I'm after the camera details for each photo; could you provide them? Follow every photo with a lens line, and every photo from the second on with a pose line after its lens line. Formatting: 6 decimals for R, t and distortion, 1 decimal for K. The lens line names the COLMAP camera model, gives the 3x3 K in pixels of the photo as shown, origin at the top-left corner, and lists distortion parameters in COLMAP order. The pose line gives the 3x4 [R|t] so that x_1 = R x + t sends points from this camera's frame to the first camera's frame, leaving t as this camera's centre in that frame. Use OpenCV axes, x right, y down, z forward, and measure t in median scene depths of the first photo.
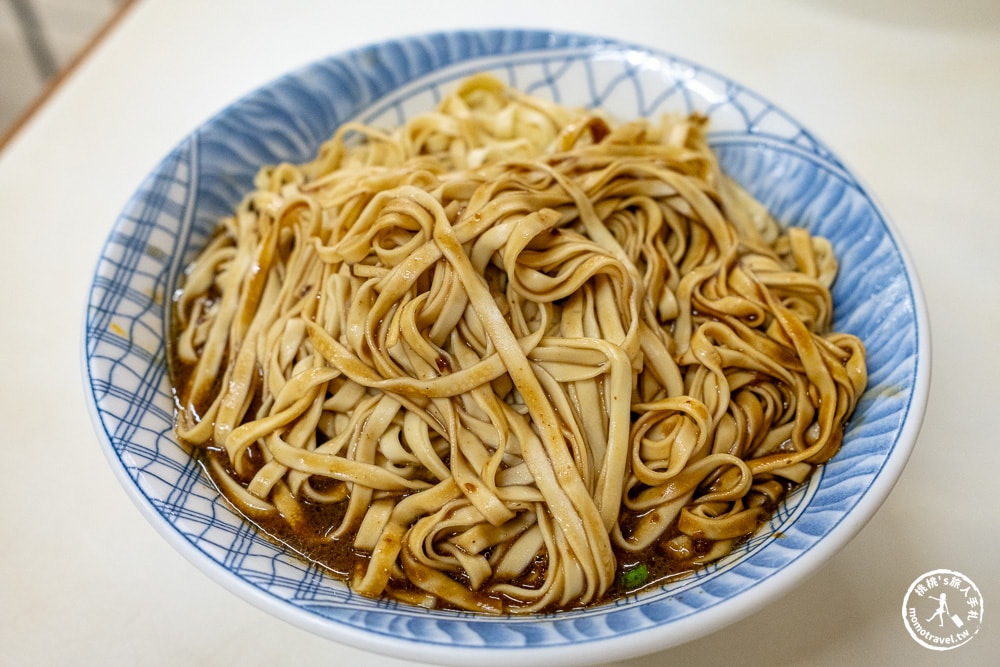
lens RADIAL K [[1052.1, 0, 493.2], [0, 1052.1, 335.6], [0, 0, 1]] dist [-0.020311, 0.017146]
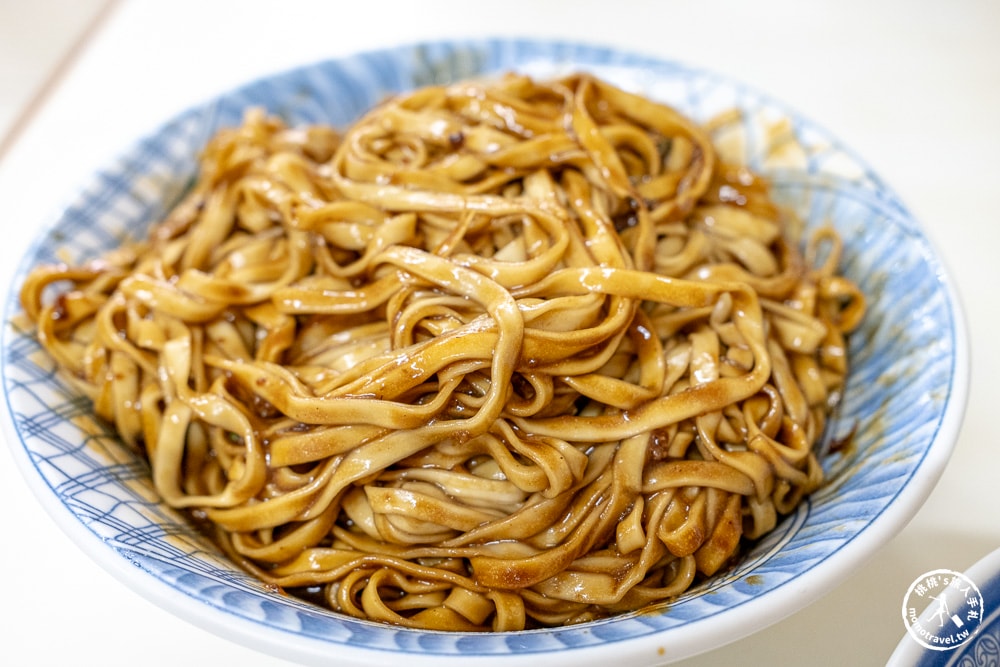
lens RADIAL K [[1065.7, 0, 500.0], [0, 1065.7, 333.5], [0, 0, 1]] dist [-0.026219, 0.025992]
pose [[0.972784, 0.152621, -0.174351, 0.211834], [-0.174992, 0.977102, -0.121034, 0.115580], [0.151886, 0.148249, 0.977217, 0.144759]]
